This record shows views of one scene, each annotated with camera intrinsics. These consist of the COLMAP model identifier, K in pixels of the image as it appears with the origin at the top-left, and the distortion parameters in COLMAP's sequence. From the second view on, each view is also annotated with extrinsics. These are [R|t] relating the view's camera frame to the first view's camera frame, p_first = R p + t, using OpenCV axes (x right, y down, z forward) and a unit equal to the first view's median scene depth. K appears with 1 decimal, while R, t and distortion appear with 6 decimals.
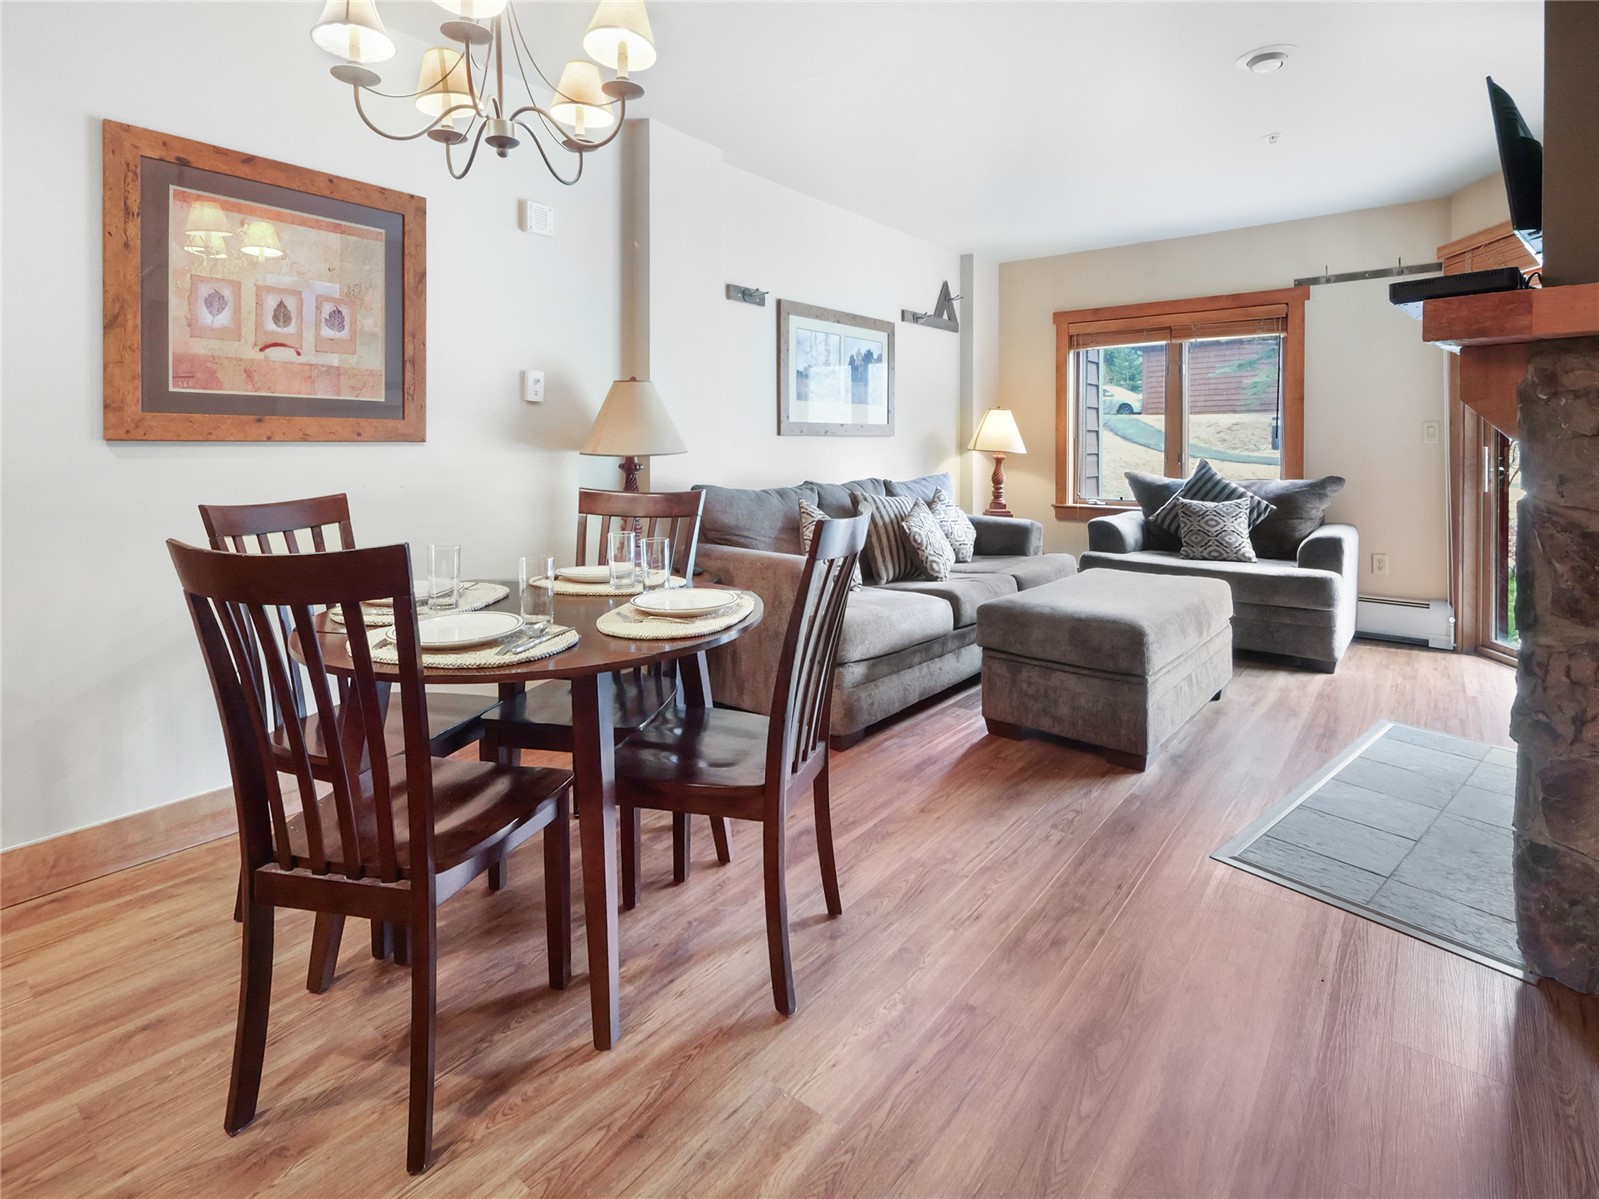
lens RADIAL K [[763.9, 0, 734.6], [0, 763.9, 456.7], [0, 0, 1]] dist [-0.001729, -0.000458]
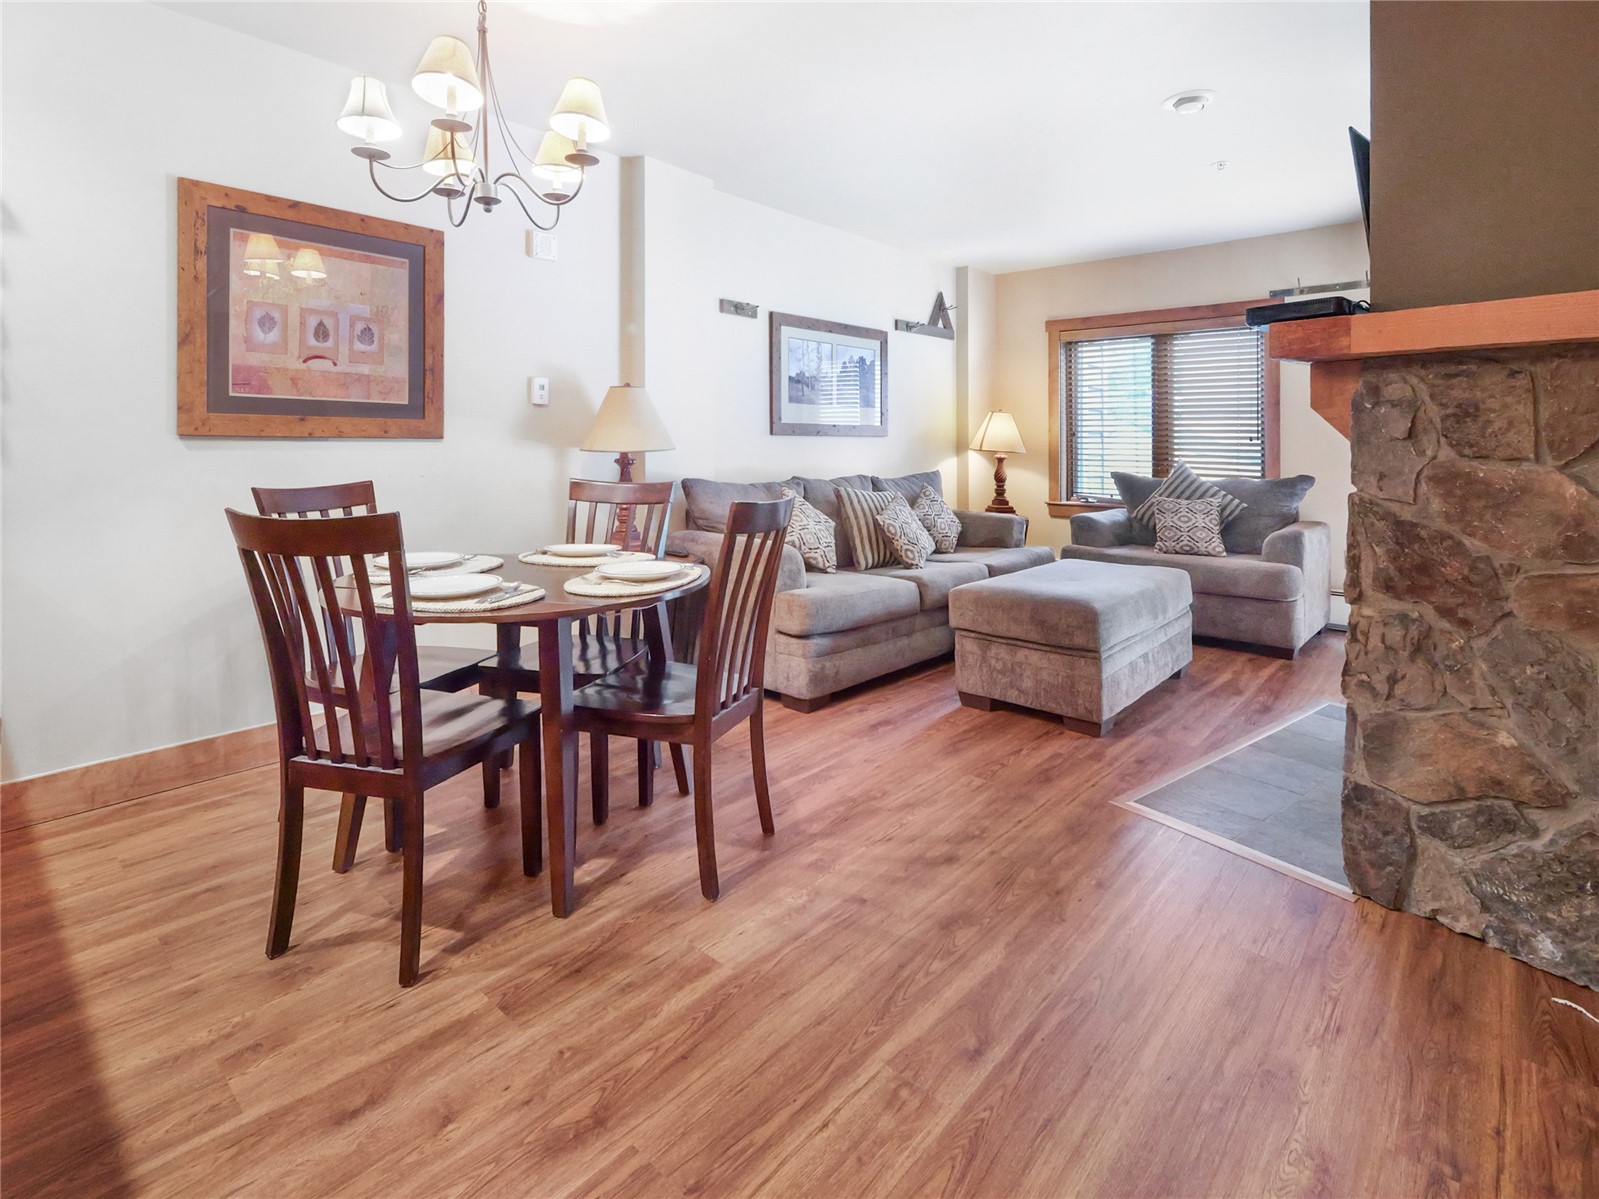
lens RADIAL K [[763.9, 0, 762.9], [0, 763.9, 458.6], [0, 0, 1]] dist [-0.001729, -0.000458]
pose [[0.999507, 0.006939, -0.030611, 0.157544], [-0.006851, 0.999972, 0.002995, 0.005801], [0.030631, -0.002784, 0.999527, -0.204075]]
